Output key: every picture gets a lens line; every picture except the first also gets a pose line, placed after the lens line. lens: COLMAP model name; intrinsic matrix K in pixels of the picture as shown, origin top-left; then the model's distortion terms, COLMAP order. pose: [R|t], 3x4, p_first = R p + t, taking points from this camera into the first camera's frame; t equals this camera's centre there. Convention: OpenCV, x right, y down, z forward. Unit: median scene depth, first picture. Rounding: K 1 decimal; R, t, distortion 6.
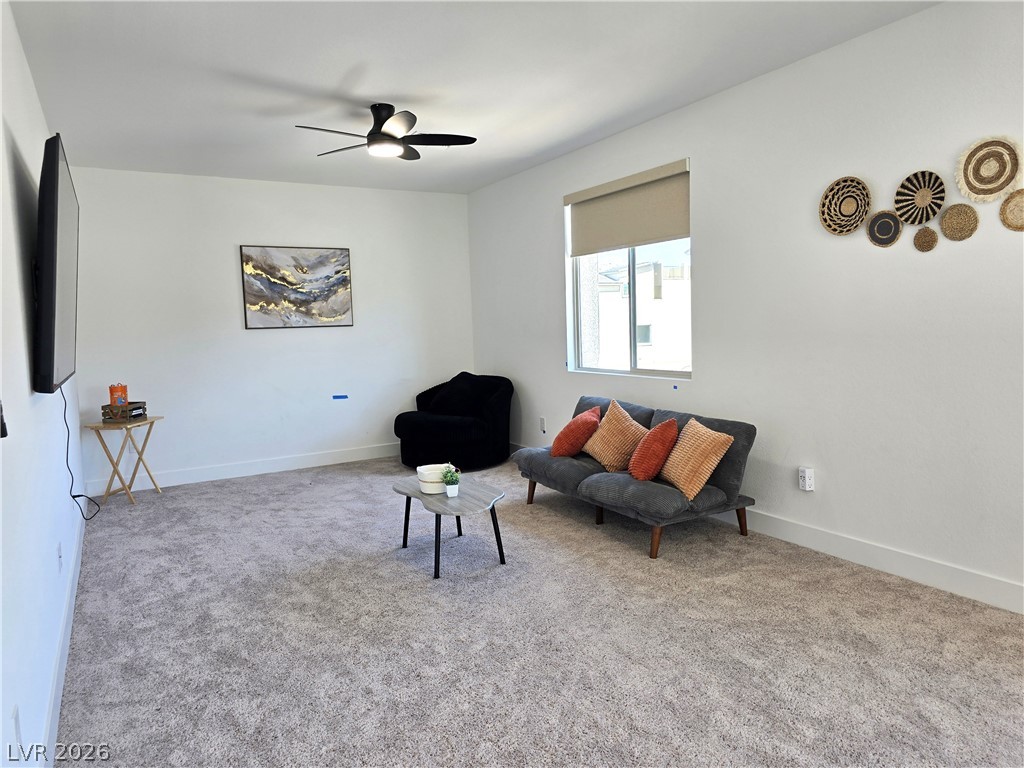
lens RADIAL K [[688.2, 0, 520.6], [0, 688.2, 382.0], [0, 0, 1]] dist [0.060187, -0.052948]
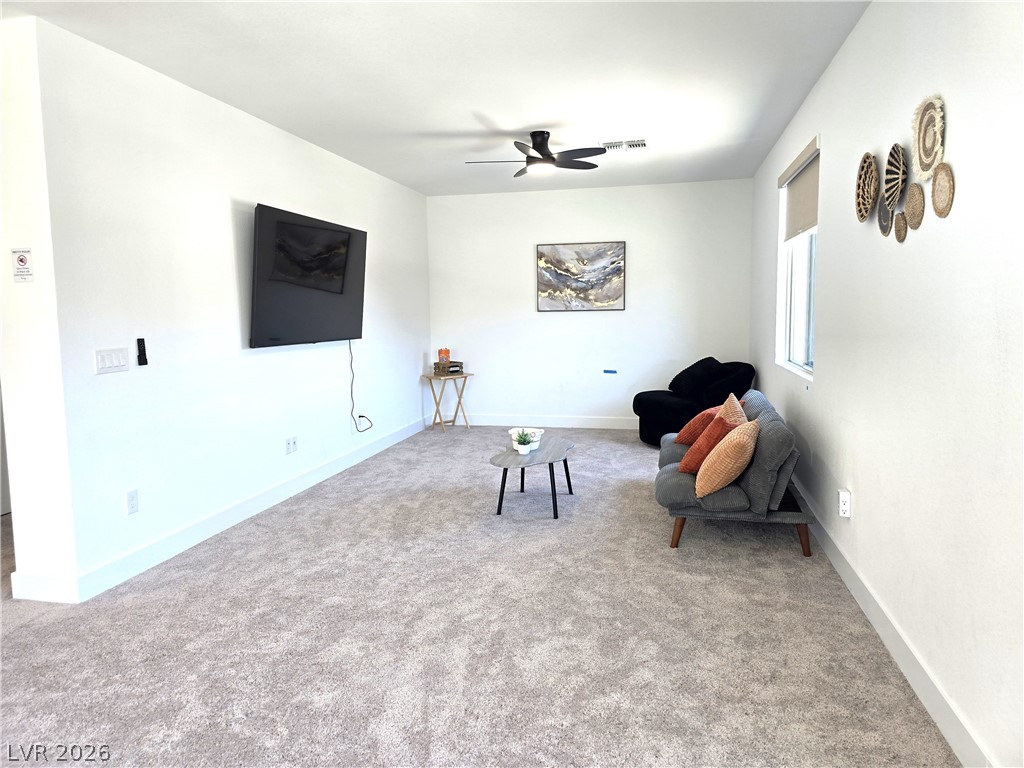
lens RADIAL K [[688.2, 0, 522.8], [0, 688.2, 379.4], [0, 0, 1]] dist [0.060187, -0.052948]
pose [[0.740149, 0.090861, -0.666276, 0.424987], [-0.070888, 0.995851, 0.057058, -0.022290], [0.668696, 0.004999, 0.743519, 0.052772]]
